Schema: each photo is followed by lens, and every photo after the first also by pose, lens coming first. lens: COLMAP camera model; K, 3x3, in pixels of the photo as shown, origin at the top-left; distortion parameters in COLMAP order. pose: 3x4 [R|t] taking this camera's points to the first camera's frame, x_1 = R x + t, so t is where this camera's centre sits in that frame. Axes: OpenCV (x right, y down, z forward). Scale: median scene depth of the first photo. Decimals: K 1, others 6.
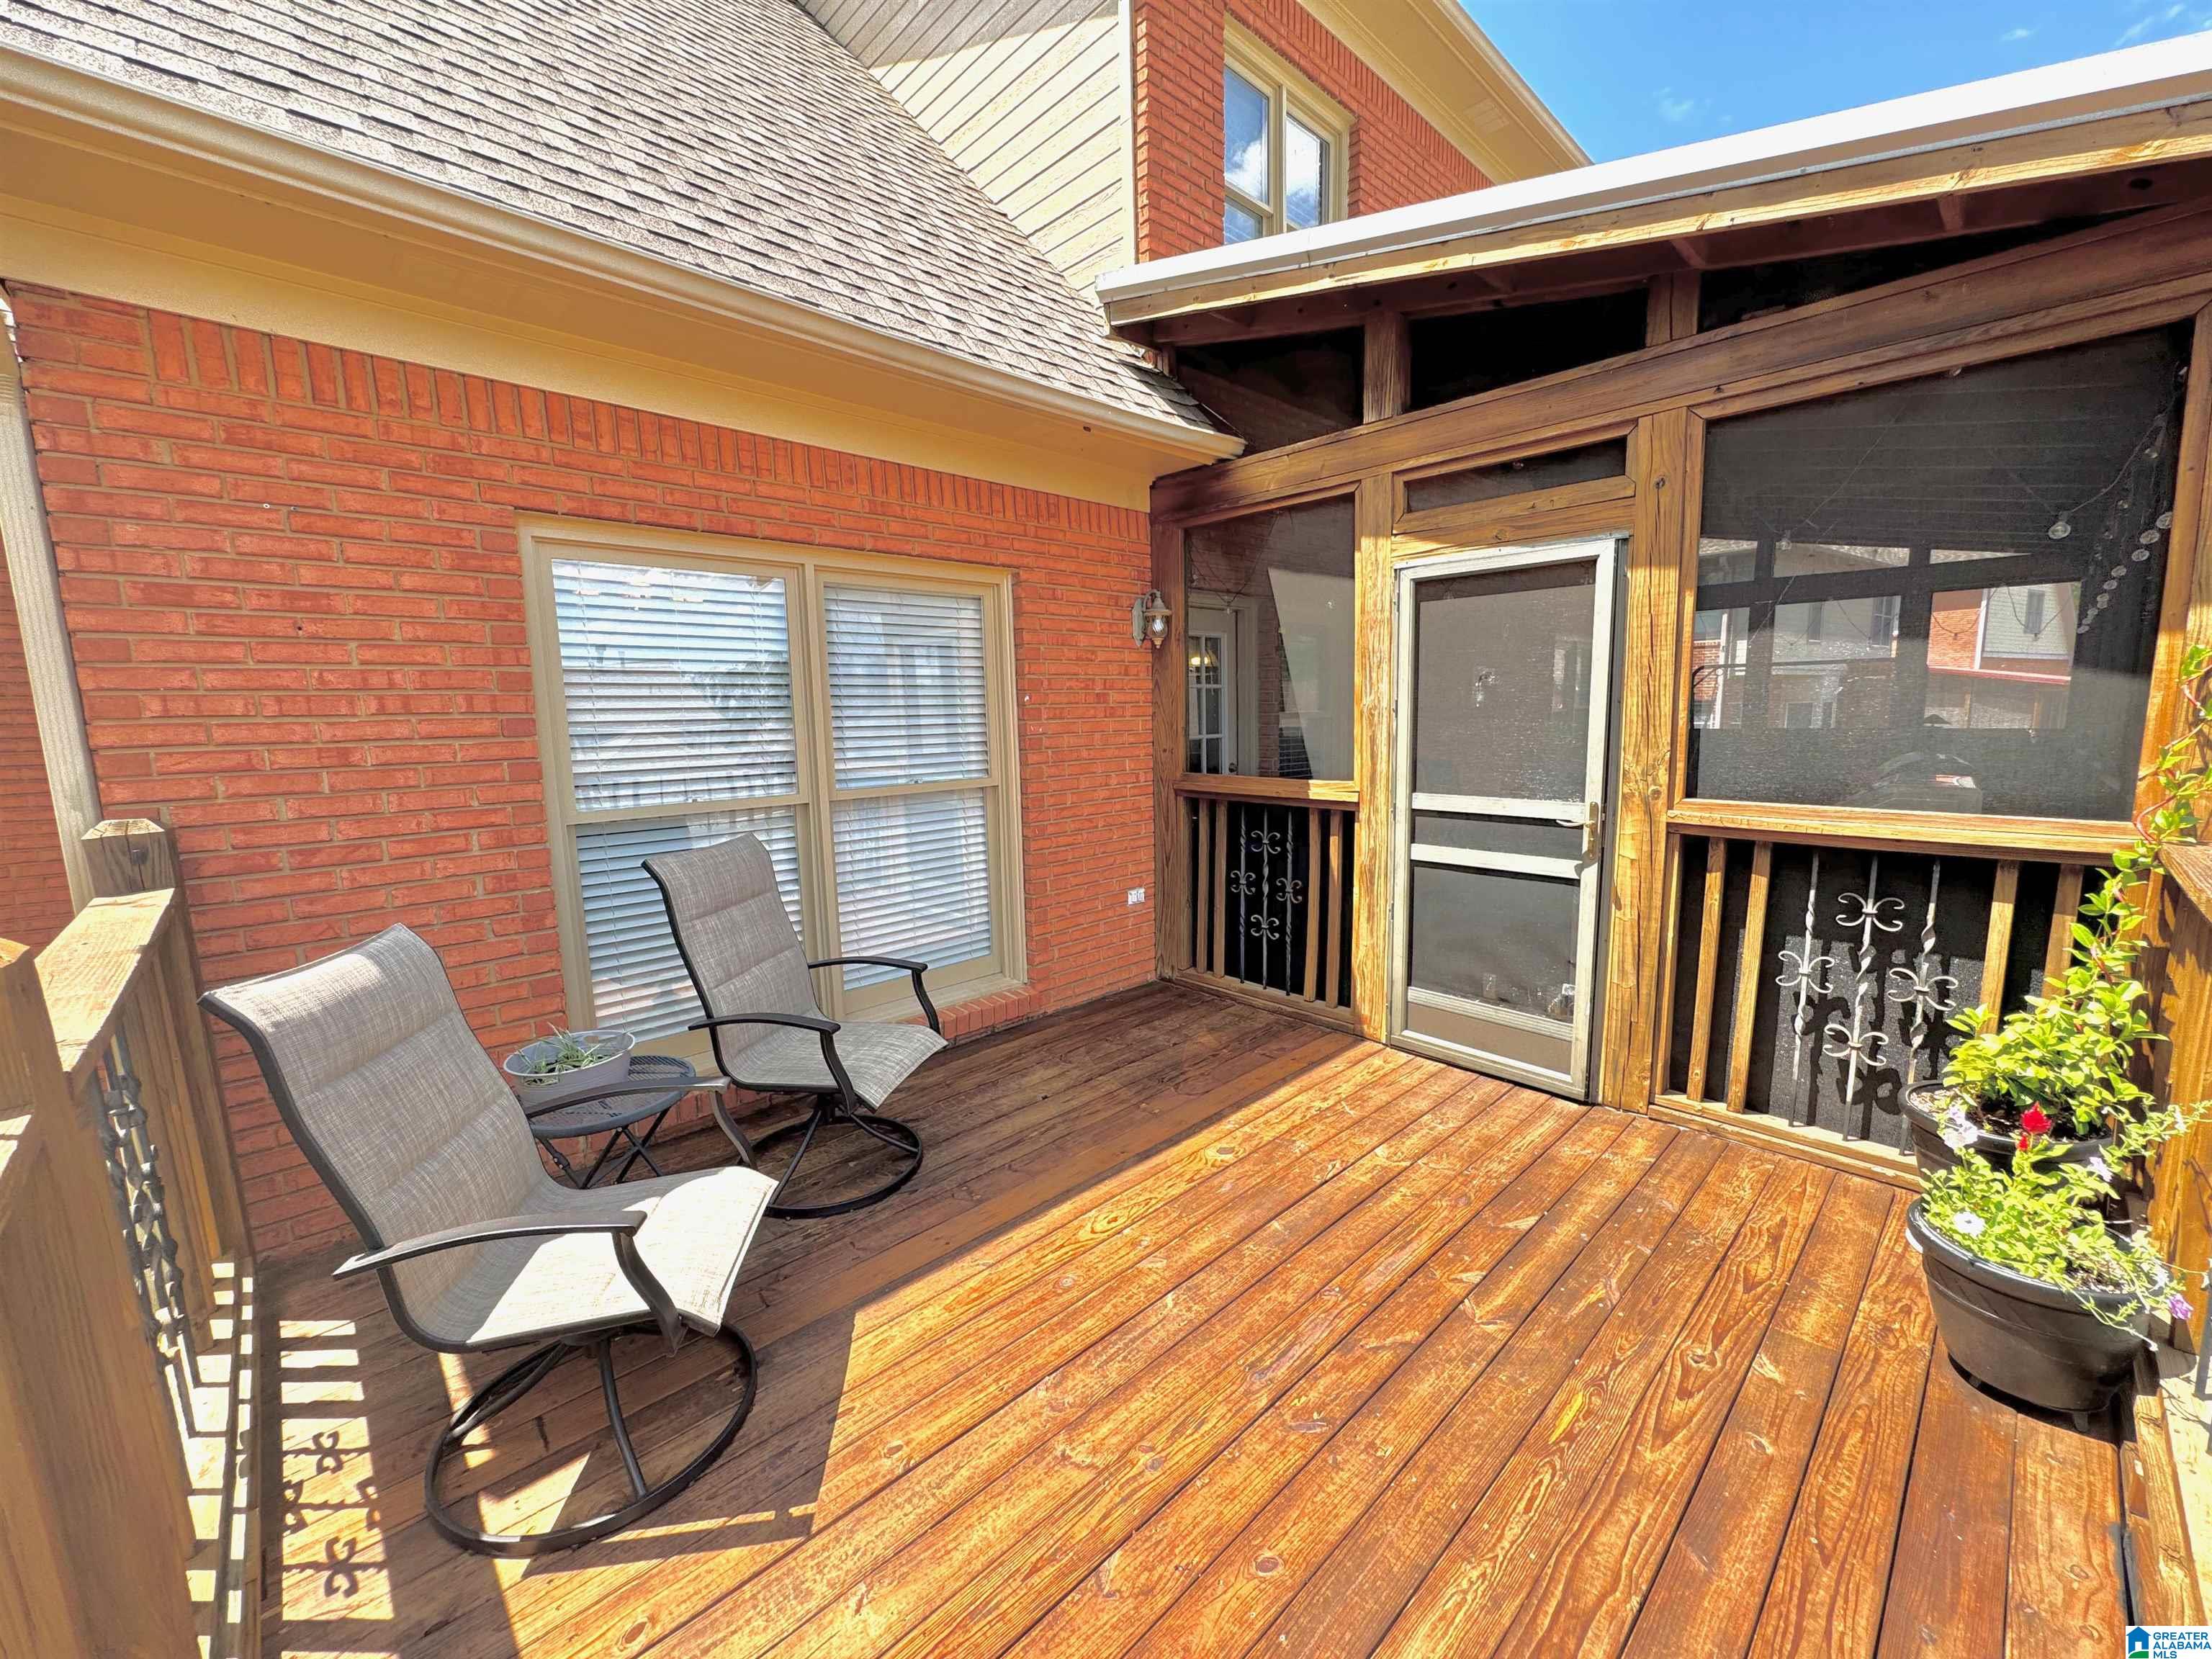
lens RADIAL K [[882.8, 0, 1112.8], [0, 882.8, 830.7], [0, 0, 1]] dist [-0.004567, 0.000763]
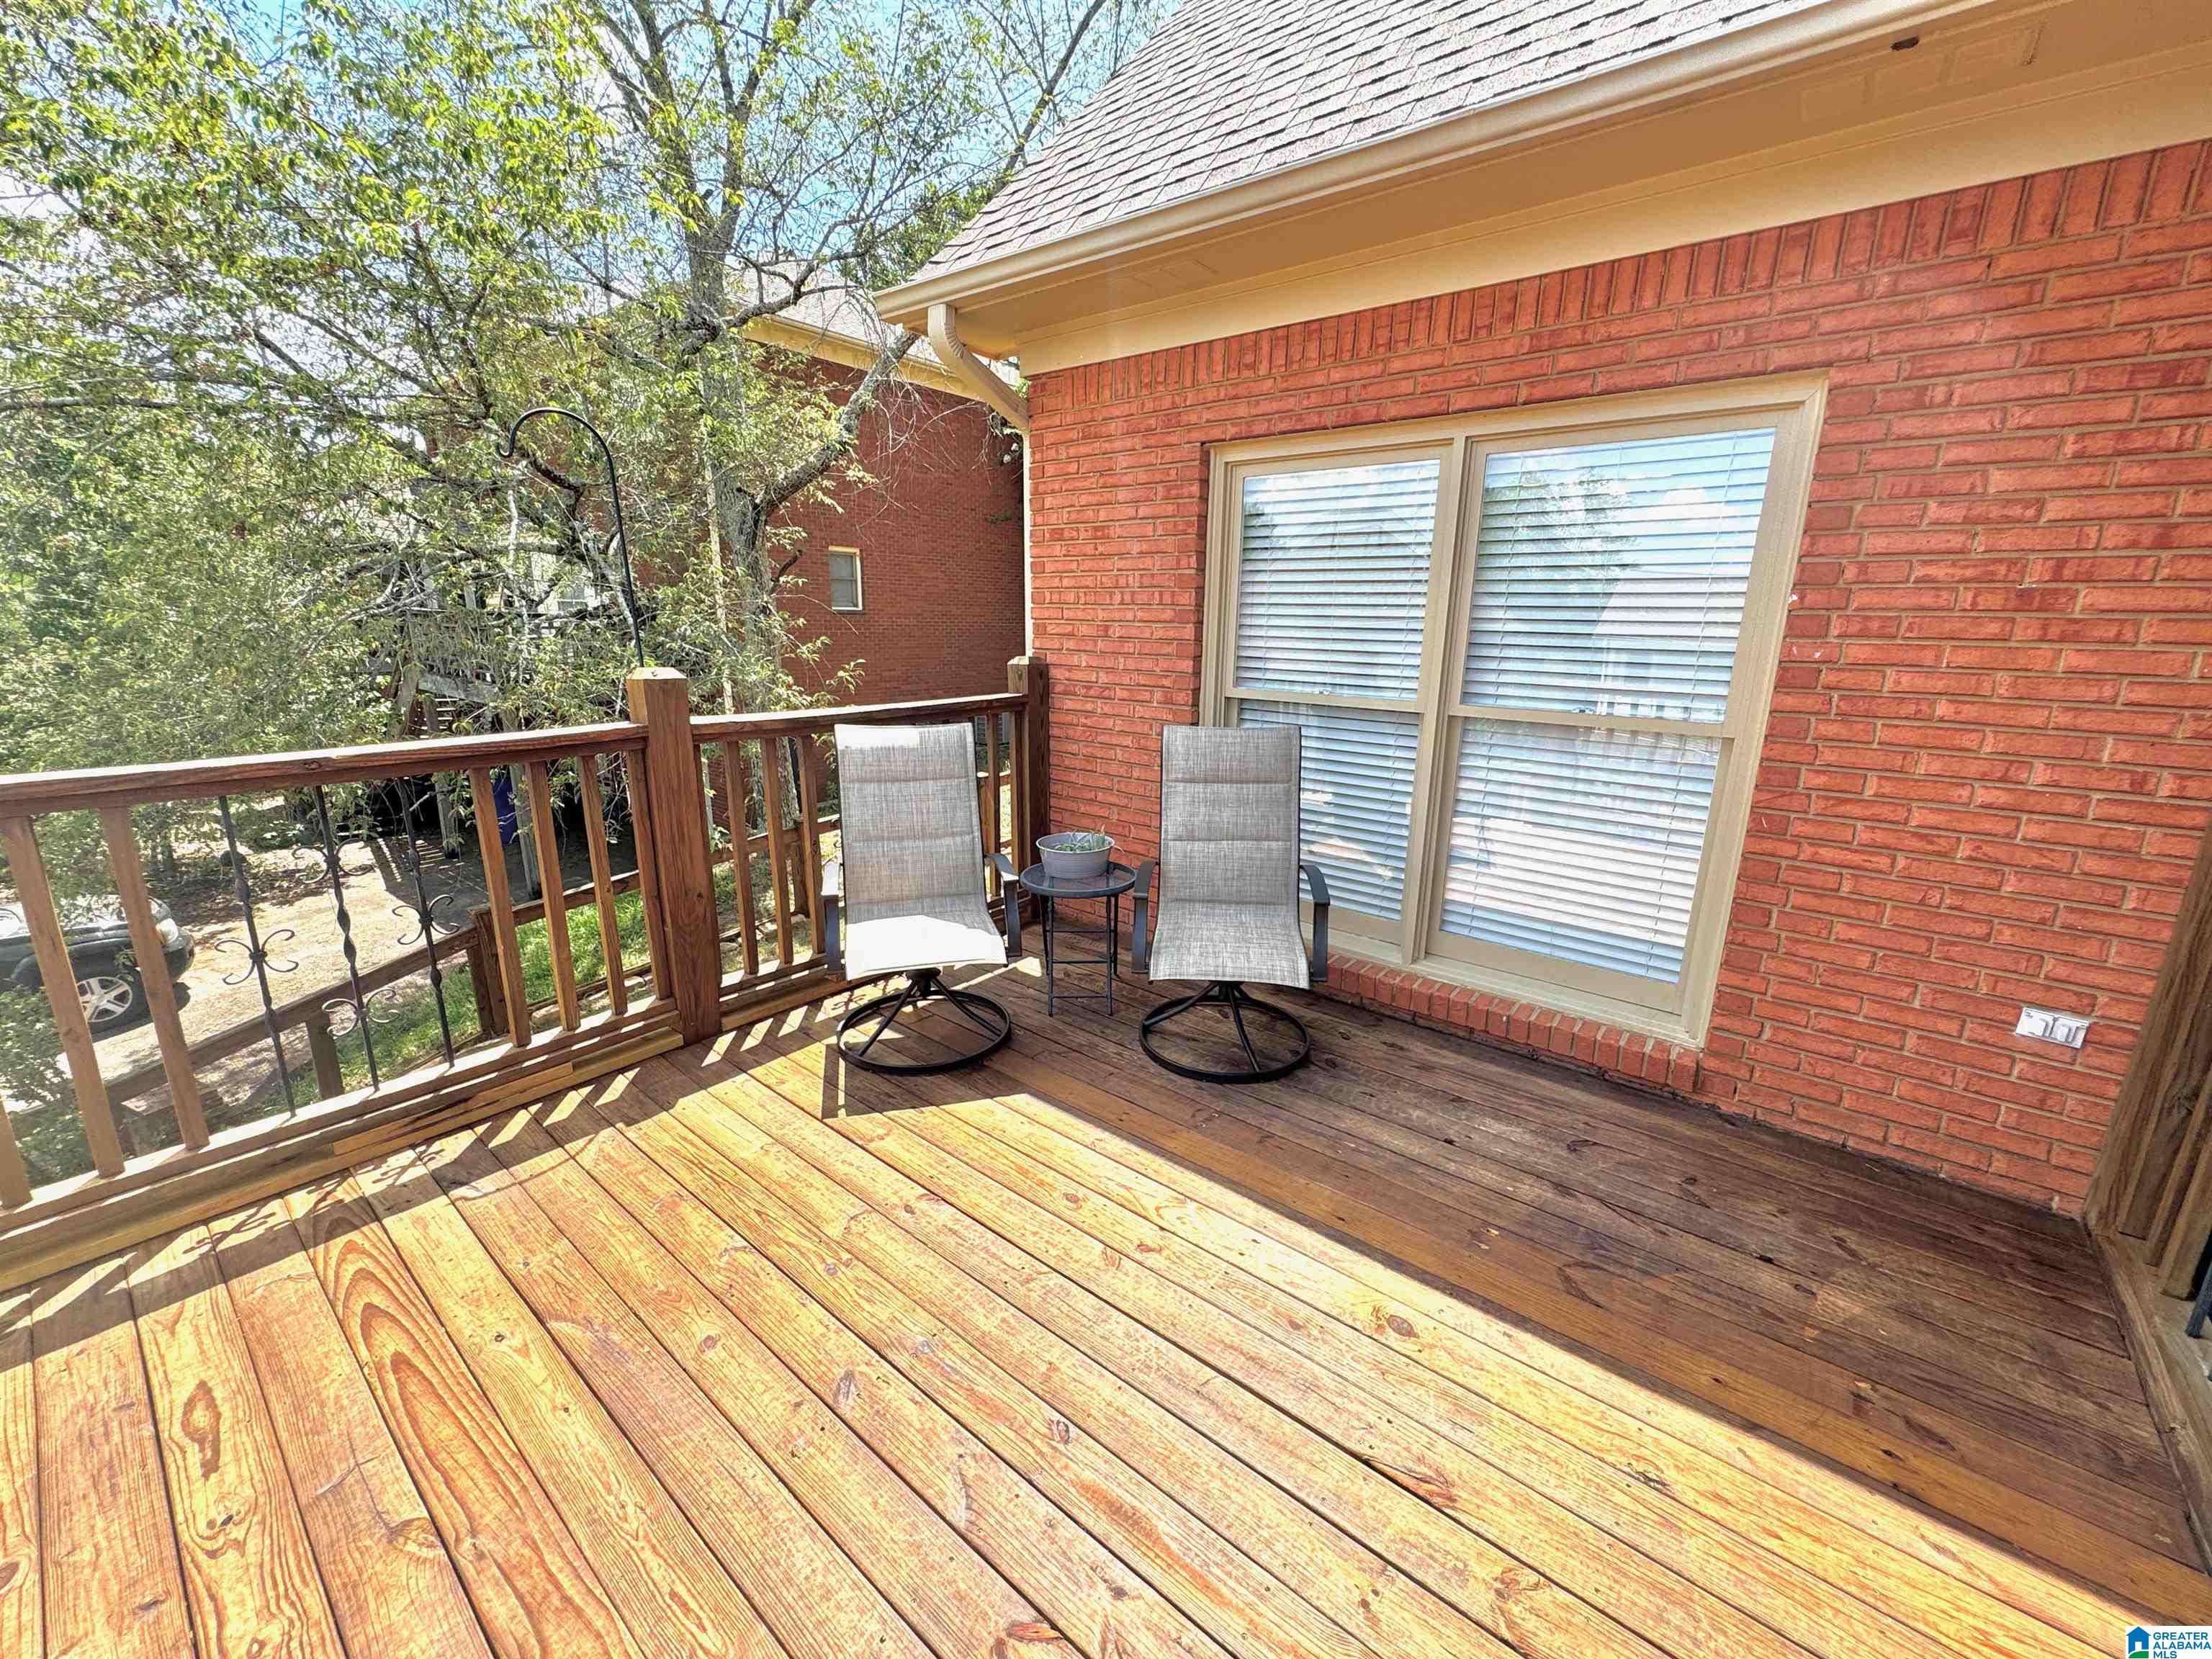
lens RADIAL K [[882.8, 0, 1106.1], [0, 882.8, 834.0], [0, 0, 1]] dist [-0.004567, 0.000763]
pose [[0.119503, 0.259639, -0.958283, 0.592267], [-0.155338, 0.958202, 0.240246, -0.090322], [0.980607, 0.120147, 0.154840, 0.624048]]
